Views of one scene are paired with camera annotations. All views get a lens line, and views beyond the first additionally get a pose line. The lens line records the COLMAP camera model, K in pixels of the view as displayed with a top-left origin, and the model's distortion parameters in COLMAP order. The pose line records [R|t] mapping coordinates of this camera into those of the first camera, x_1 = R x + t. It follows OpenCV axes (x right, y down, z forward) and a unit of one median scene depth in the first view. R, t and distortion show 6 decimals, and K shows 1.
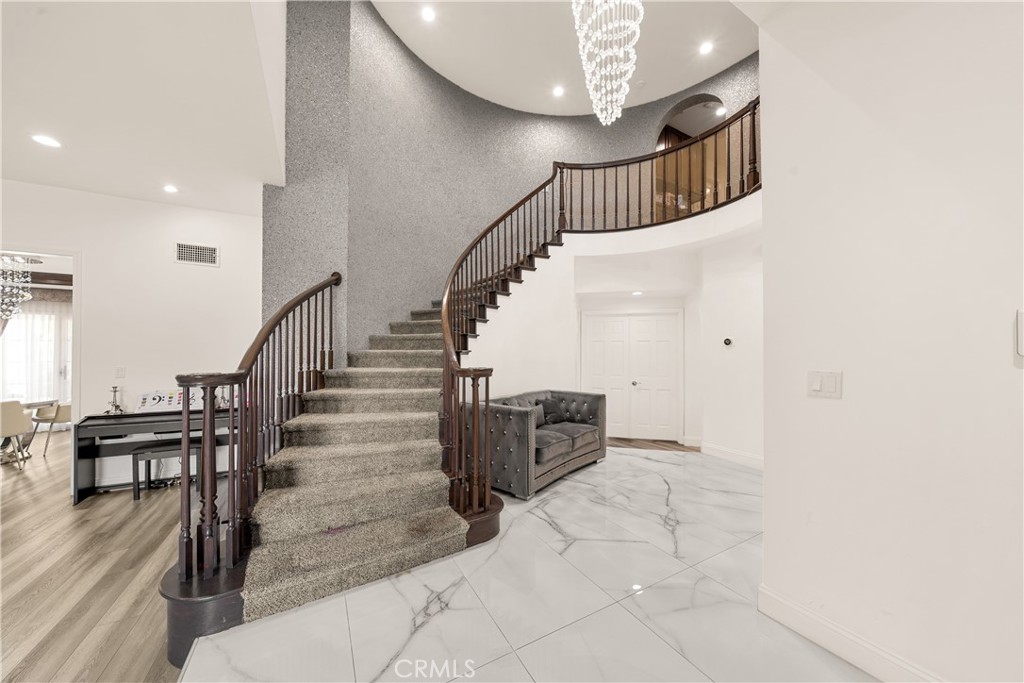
lens RADIAL K [[350.7, 0, 515.1], [0, 350.7, 357.4], [0, 0, 1]] dist [-0.002185, -0.000113]
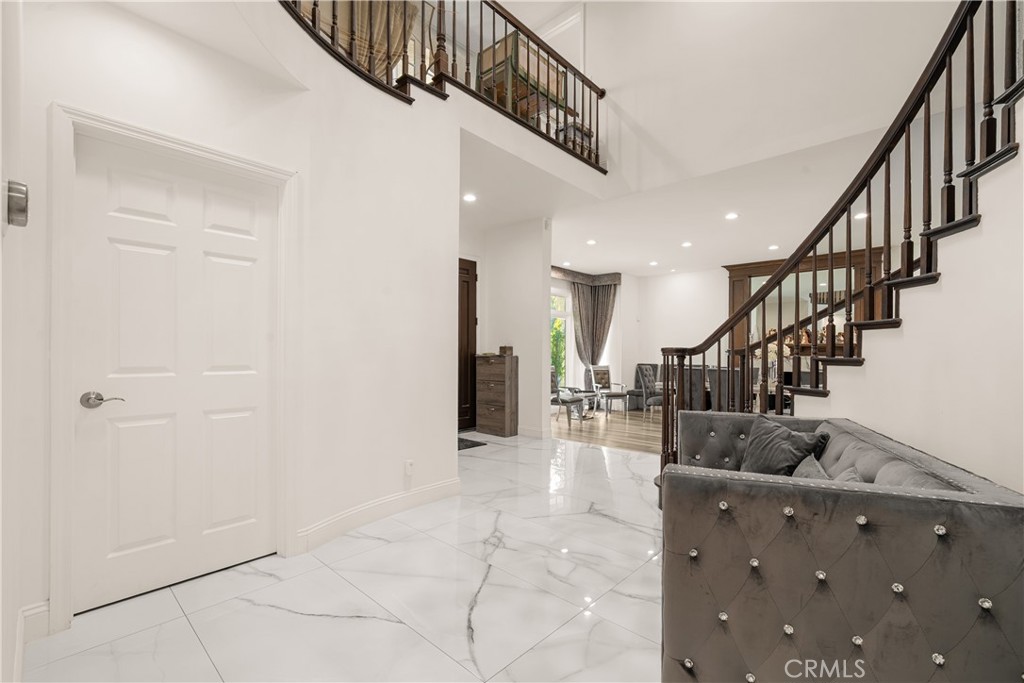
lens RADIAL K [[442.0, 0, 512.0], [0, 442.0, 341.5], [0, 0, 1]] dist [0.000312, 0.000070]
pose [[-0.953208, -0.014392, -0.301971, 0.502079], [-0.007206, 0.999664, -0.024897, 0.029264], [0.302228, -0.021556, -0.952992, 1.391199]]
